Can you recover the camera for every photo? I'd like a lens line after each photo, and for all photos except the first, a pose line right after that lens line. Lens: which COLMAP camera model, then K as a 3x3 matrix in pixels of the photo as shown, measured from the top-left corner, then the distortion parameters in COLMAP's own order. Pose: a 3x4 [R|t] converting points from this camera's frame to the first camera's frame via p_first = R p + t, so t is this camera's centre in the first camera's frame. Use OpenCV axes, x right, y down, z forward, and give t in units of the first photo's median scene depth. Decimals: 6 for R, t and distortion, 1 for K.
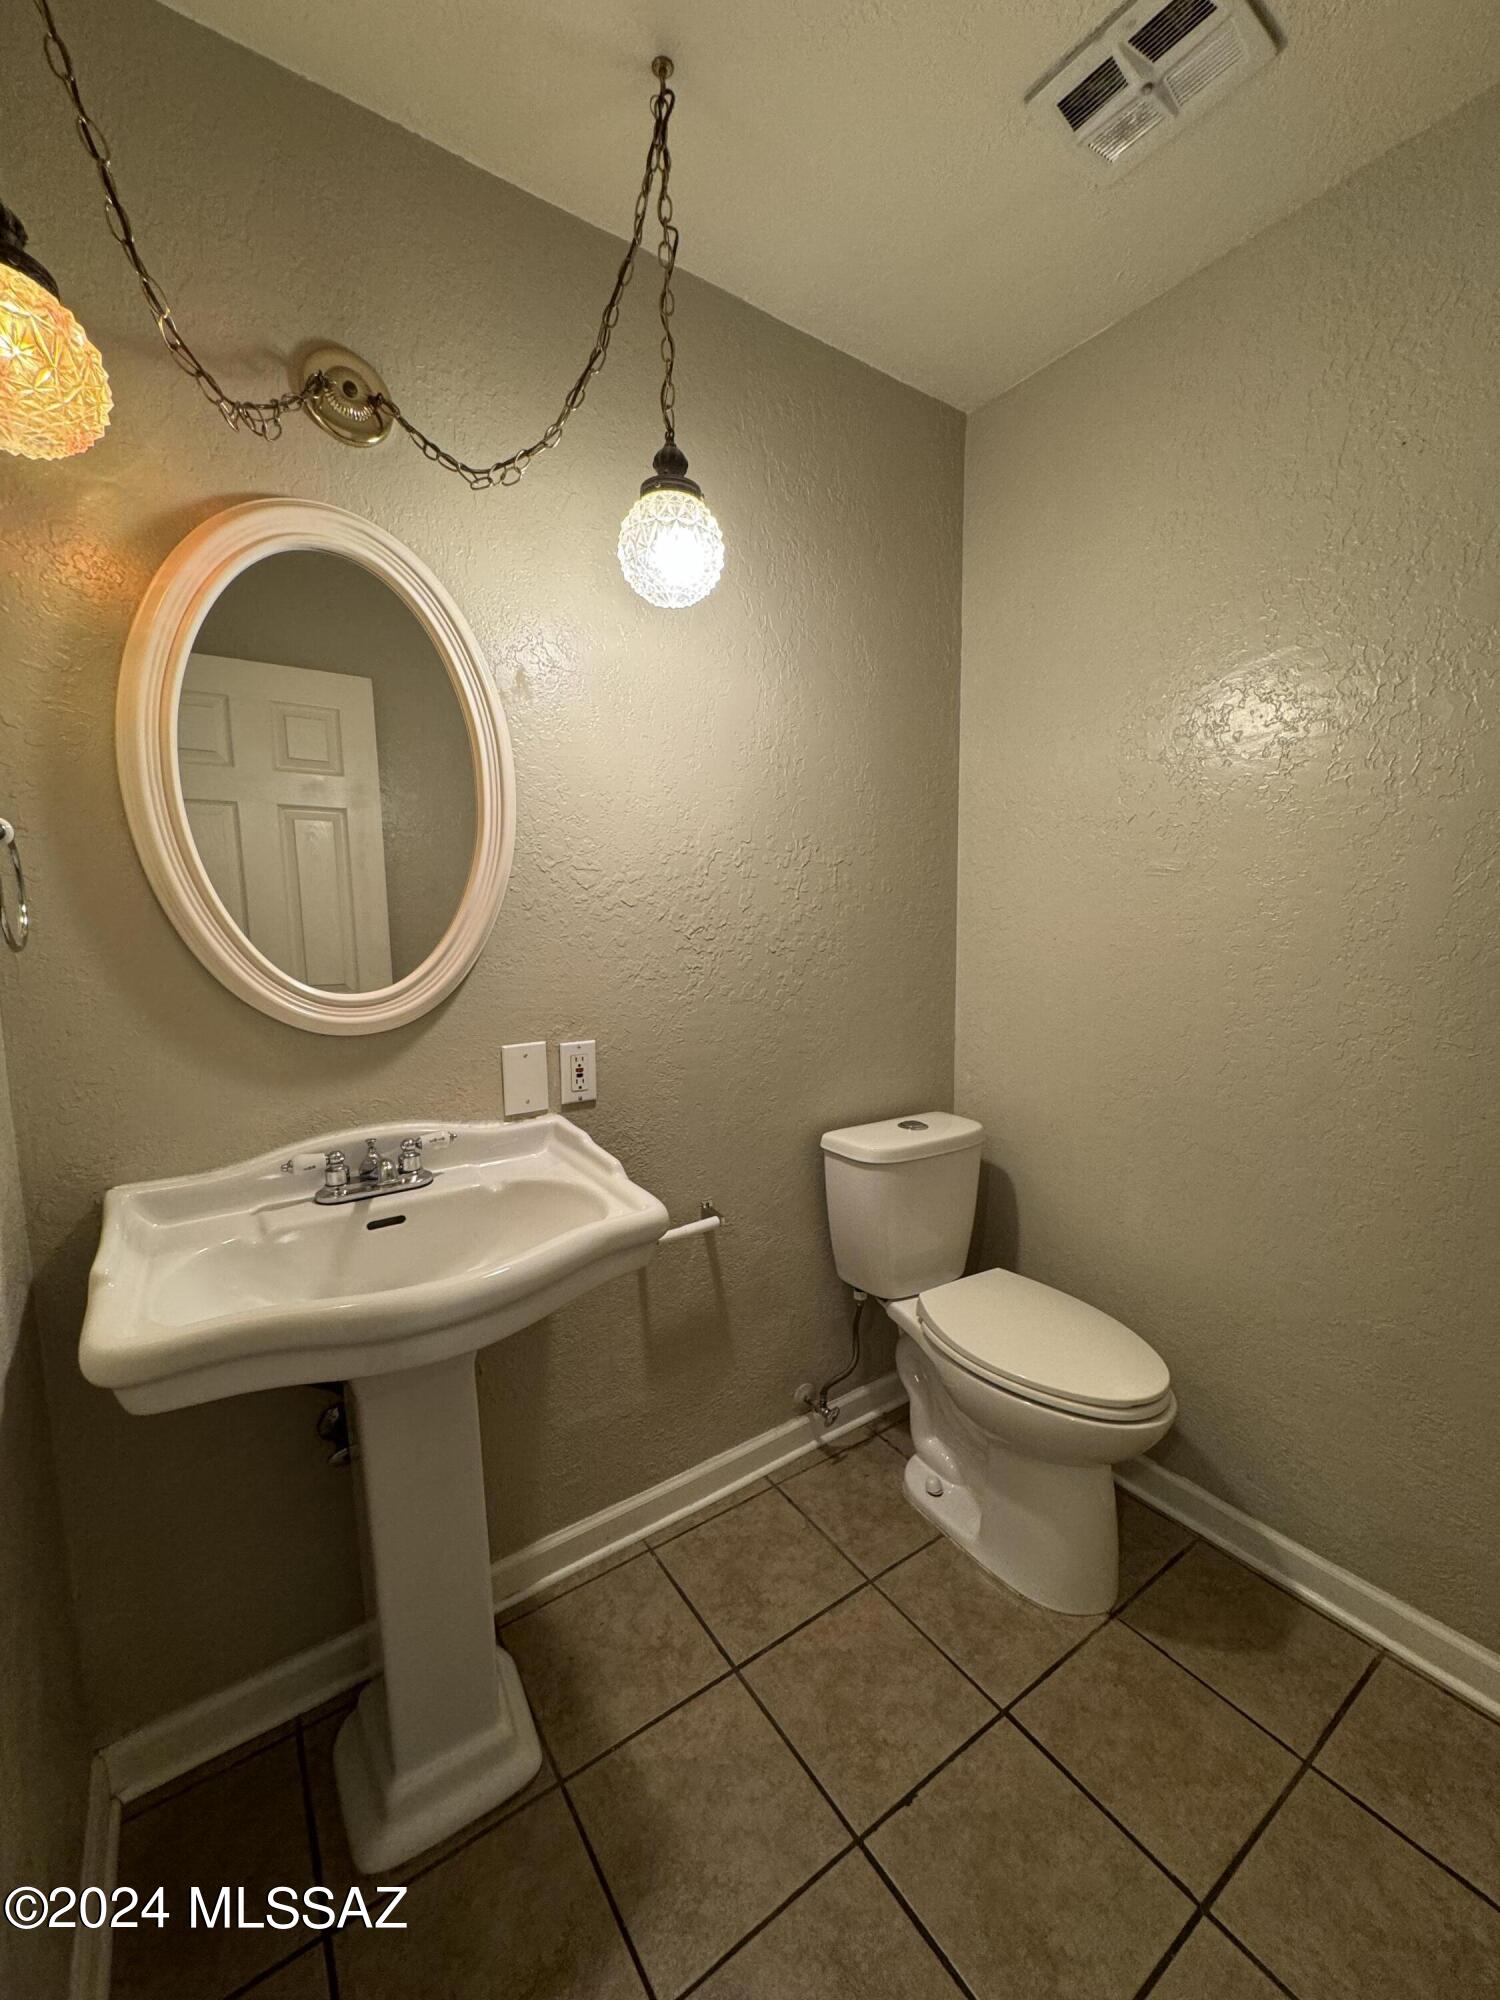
lens RADIAL K [[799.6, 0, 755.2], [0, 799.6, 1002.4], [0, 0, 1]] dist [-0.001256, 0.000033]
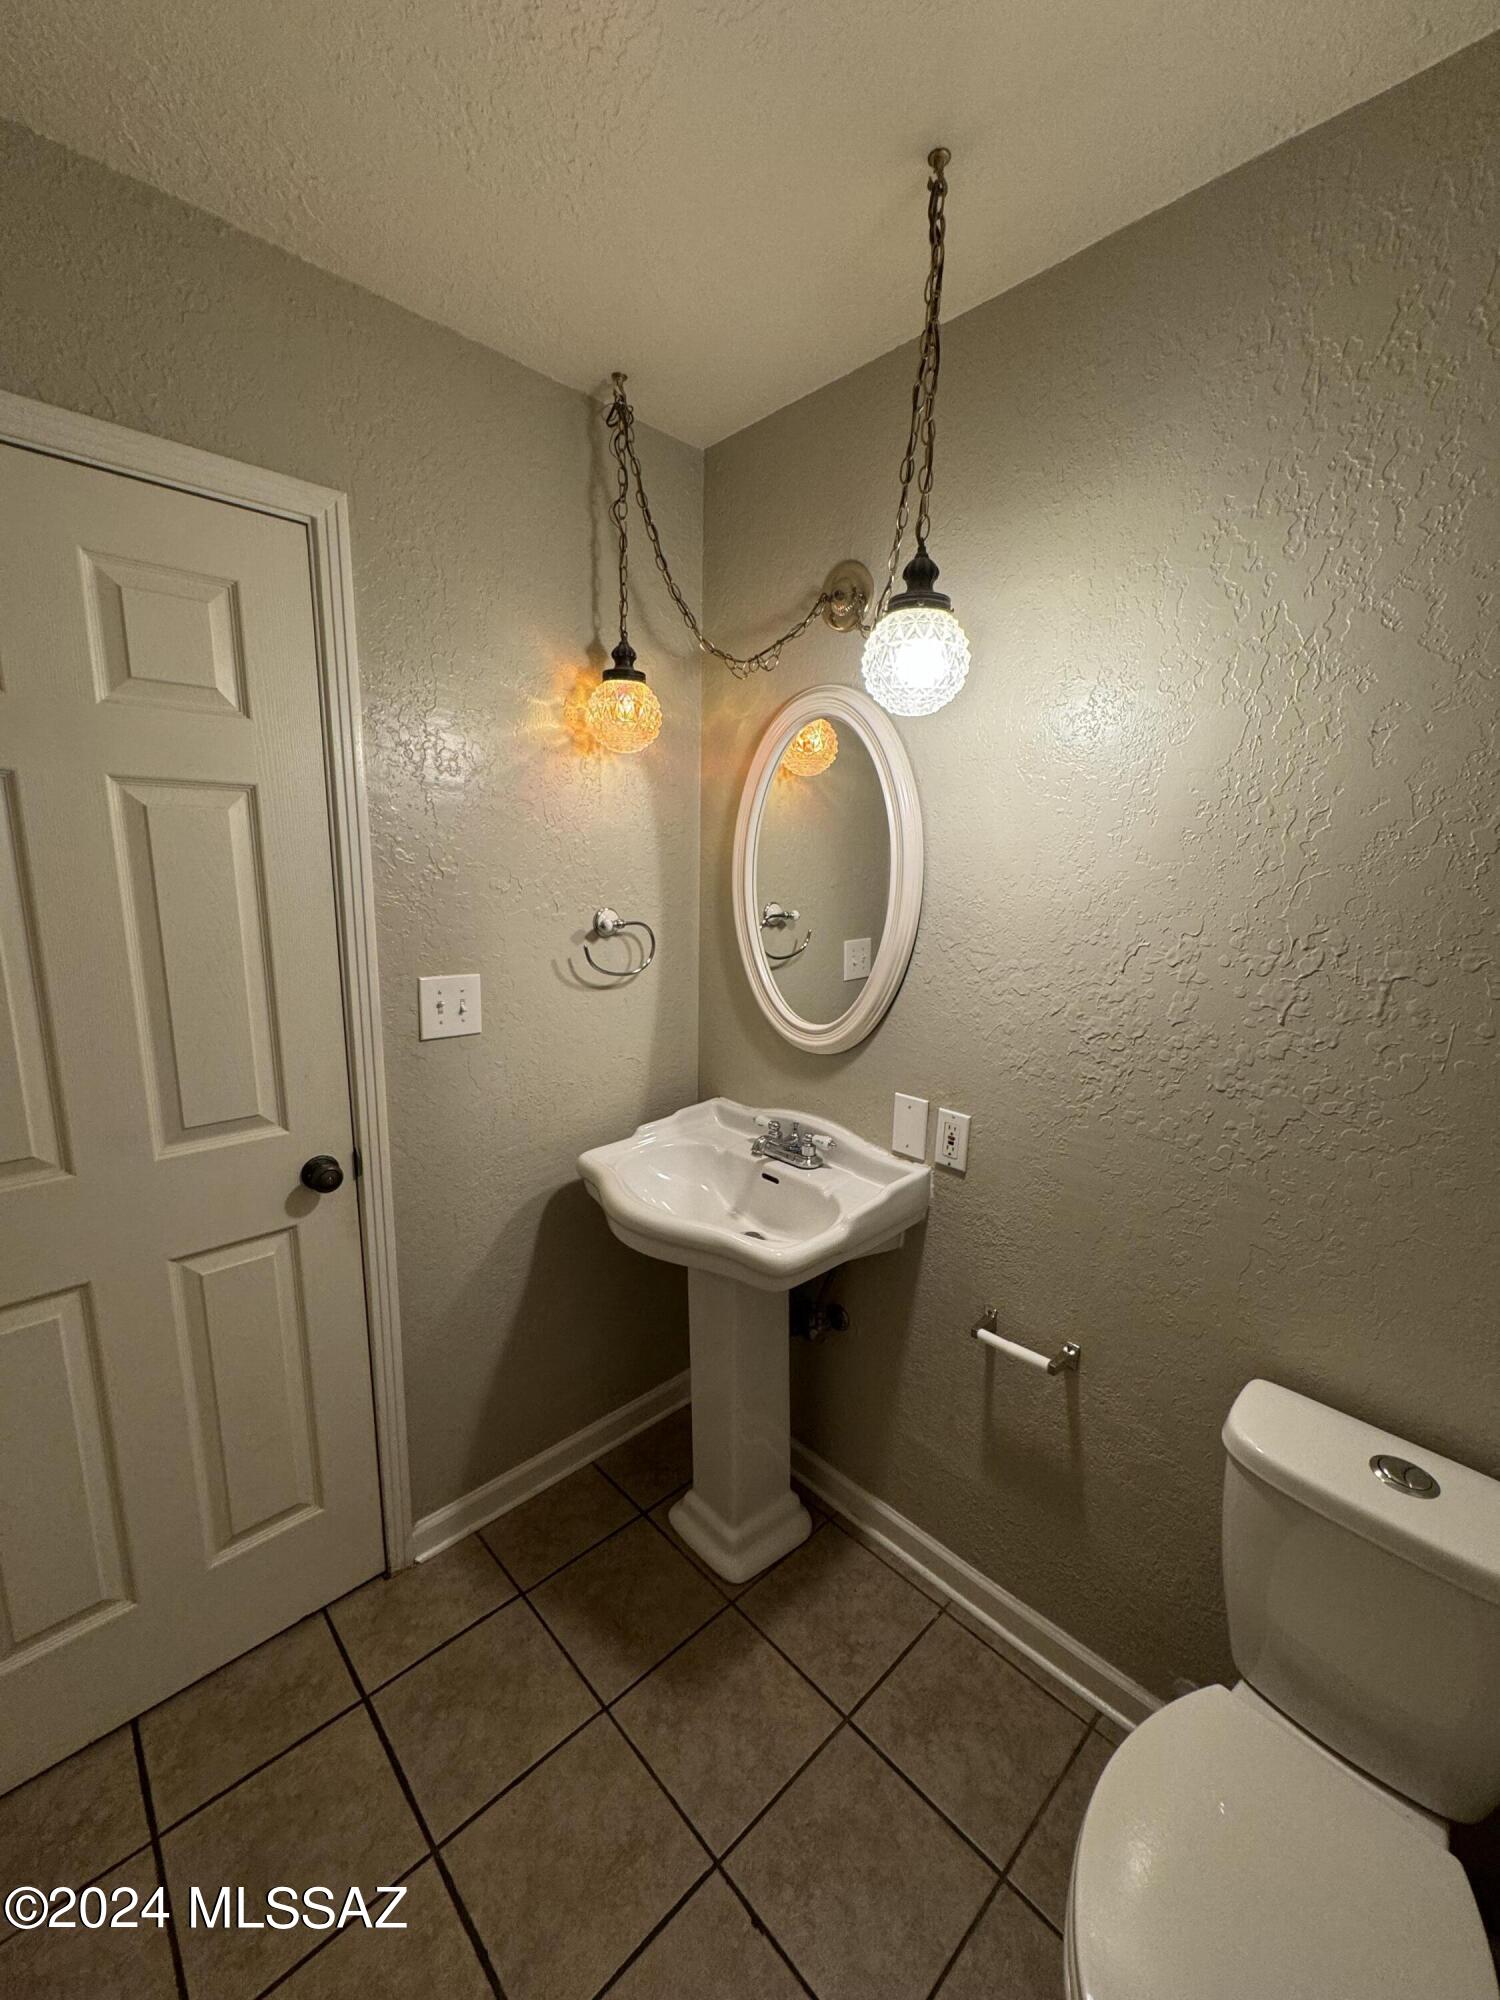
lens RADIAL K [[799.6, 0, 755.2], [0, 799.6, 1002.4], [0, 0, 1]] dist [-0.001256, 0.000033]
pose [[0.154067, 0.193245, -0.968979, 0.737802], [-0.136483, 0.975449, 0.172835, -0.240379], [0.978589, 0.105621, 0.176660, 0.546640]]
